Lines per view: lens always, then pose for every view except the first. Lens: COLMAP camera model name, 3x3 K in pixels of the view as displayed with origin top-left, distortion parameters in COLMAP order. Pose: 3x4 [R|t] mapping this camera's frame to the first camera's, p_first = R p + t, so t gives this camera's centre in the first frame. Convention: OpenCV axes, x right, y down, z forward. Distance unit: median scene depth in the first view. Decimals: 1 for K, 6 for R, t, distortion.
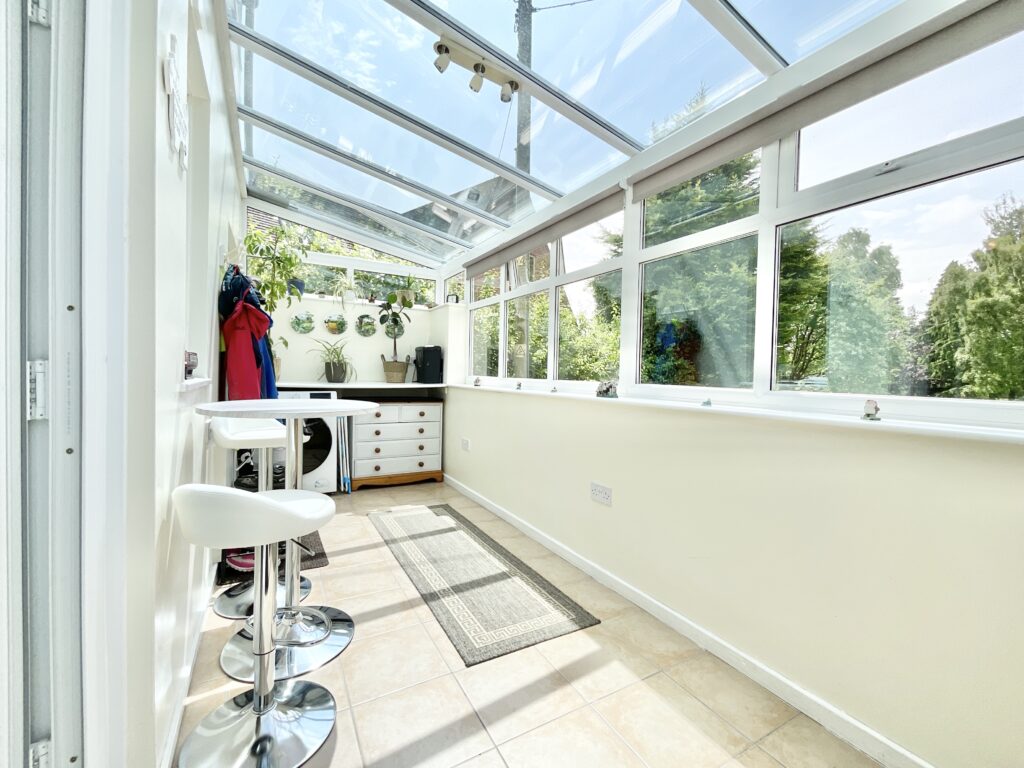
lens RADIAL K [[416.8, 0, 512.0], [0, 416.8, 380.7], [0, 0, 1]] dist [-0.006622, -0.000077]
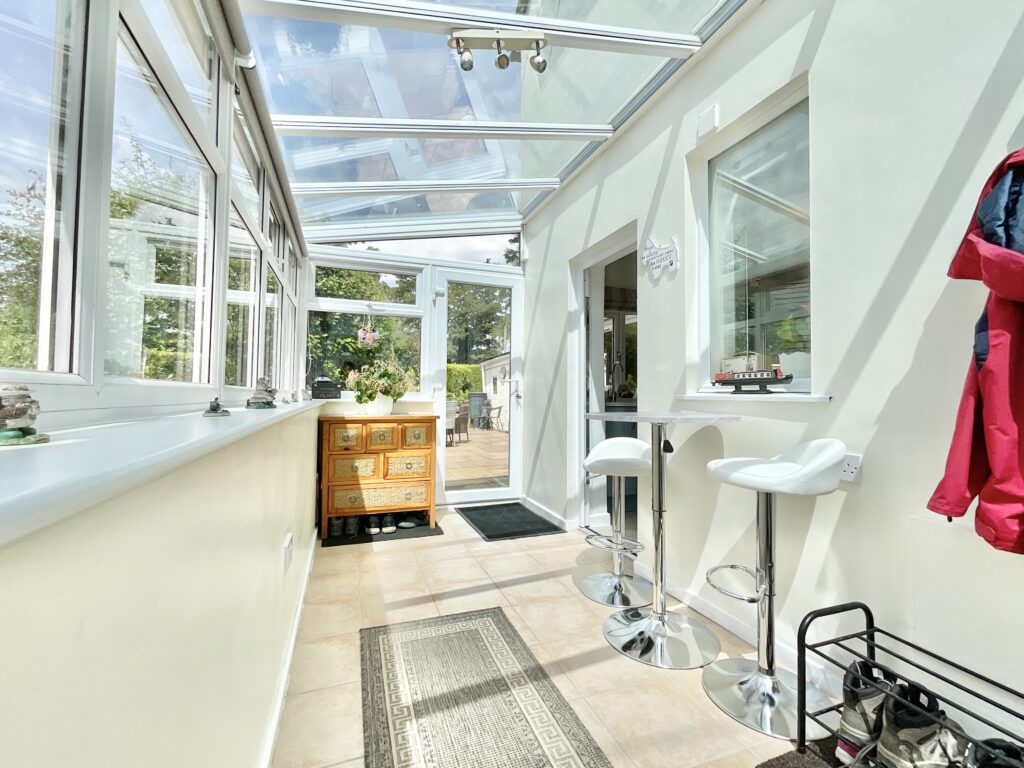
lens RADIAL K [[416.8, 0, 512.2], [0, 416.8, 384.1], [0, 0, 1]] dist [-0.006622, -0.000077]
pose [[-0.986209, -0.020325, 0.164255, -0.275326], [-0.020608, 0.999788, -0.000018, -0.005592], [-0.164219, -0.003403, -0.986418, 1.818130]]
